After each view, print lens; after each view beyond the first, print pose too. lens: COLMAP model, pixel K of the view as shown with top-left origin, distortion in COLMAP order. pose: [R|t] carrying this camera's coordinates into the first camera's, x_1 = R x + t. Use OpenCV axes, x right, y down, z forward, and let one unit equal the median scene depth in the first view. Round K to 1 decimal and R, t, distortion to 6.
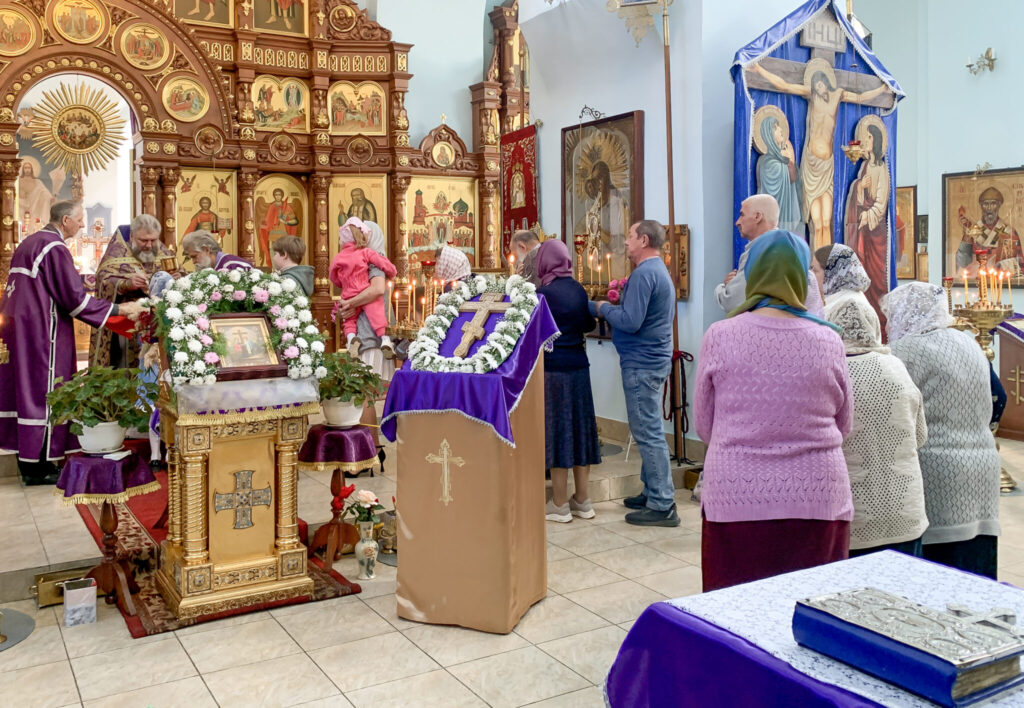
lens RADIAL K [[930.3, 0, 491.2], [0, 930.3, 276.3], [0, 0, 1]] dist [0.042326, -0.107590]
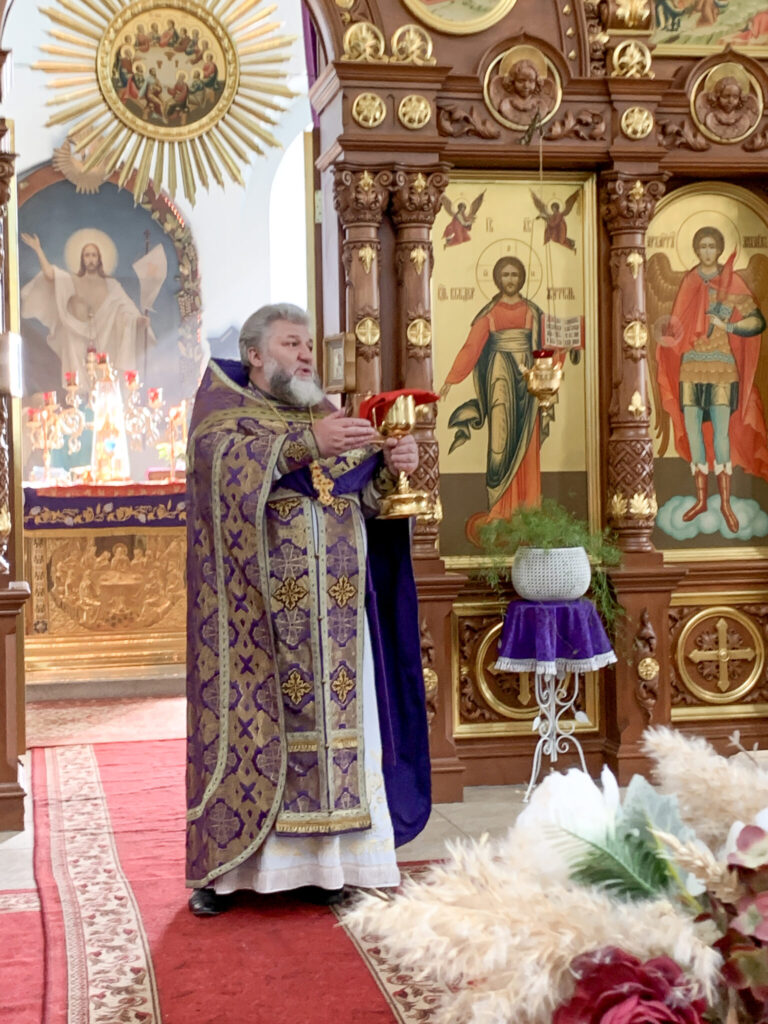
lens RADIAL K [[1550.0, 0, 385.0], [0, 1550.0, 508.0], [0, 0, 1]] dist [0.057288, 0.000000]
pose [[0.953799, -0.003511, -0.300424, -0.183468], [0.009813, 0.999762, 0.019473, -0.003824], [0.300284, -0.021521, 0.953607, 0.449476]]
